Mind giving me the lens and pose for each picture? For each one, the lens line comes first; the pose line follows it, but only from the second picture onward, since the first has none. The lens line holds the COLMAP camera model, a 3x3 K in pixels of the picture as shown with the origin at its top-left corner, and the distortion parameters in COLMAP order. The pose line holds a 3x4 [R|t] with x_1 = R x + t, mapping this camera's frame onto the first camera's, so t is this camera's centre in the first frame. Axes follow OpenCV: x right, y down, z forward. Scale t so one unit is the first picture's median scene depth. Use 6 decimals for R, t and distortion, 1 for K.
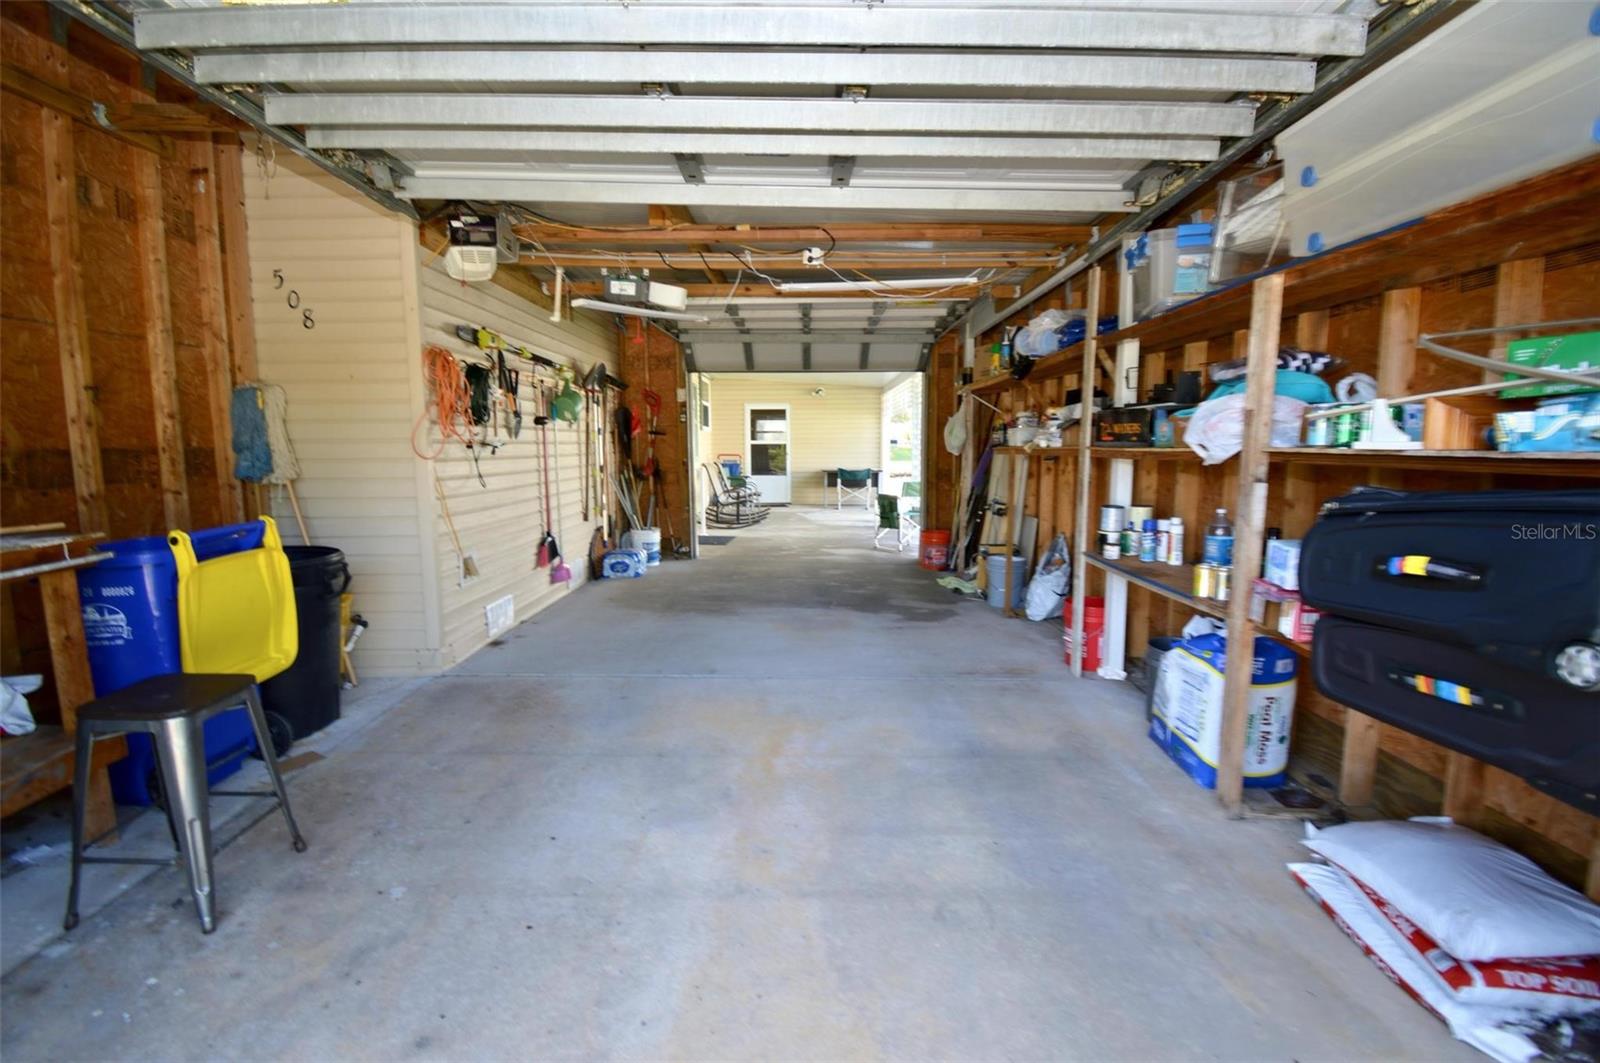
lens RADIAL K [[717.6, 0, 801.7], [0, 717.6, 531.4], [0, 0, 1]] dist [-0.023444, -0.003296]
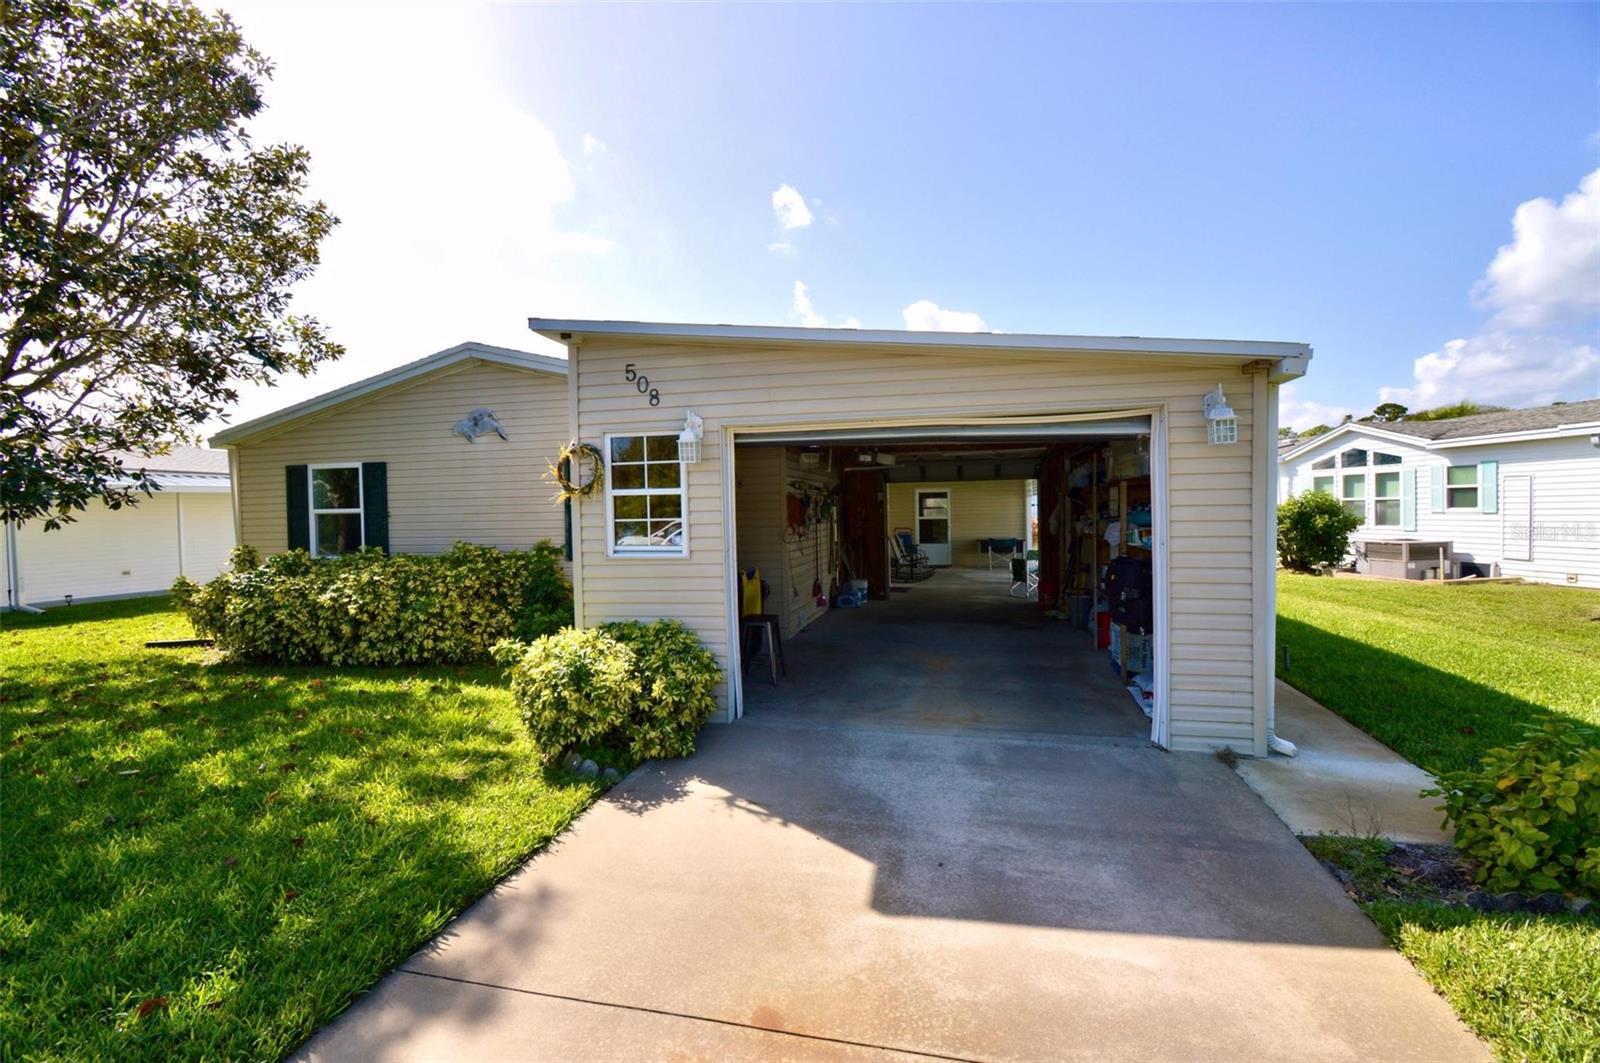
lens RADIAL K [[717.6, 0, 798.3], [0, 717.6, 526.8], [0, 0, 1]] dist [-0.023444, -0.003296]
pose [[0.974130, -0.008166, -0.225841, 0.013911], [-0.013164, 0.995600, -0.092777, 0.027073], [0.225605, 0.093350, 0.969736, -0.561723]]
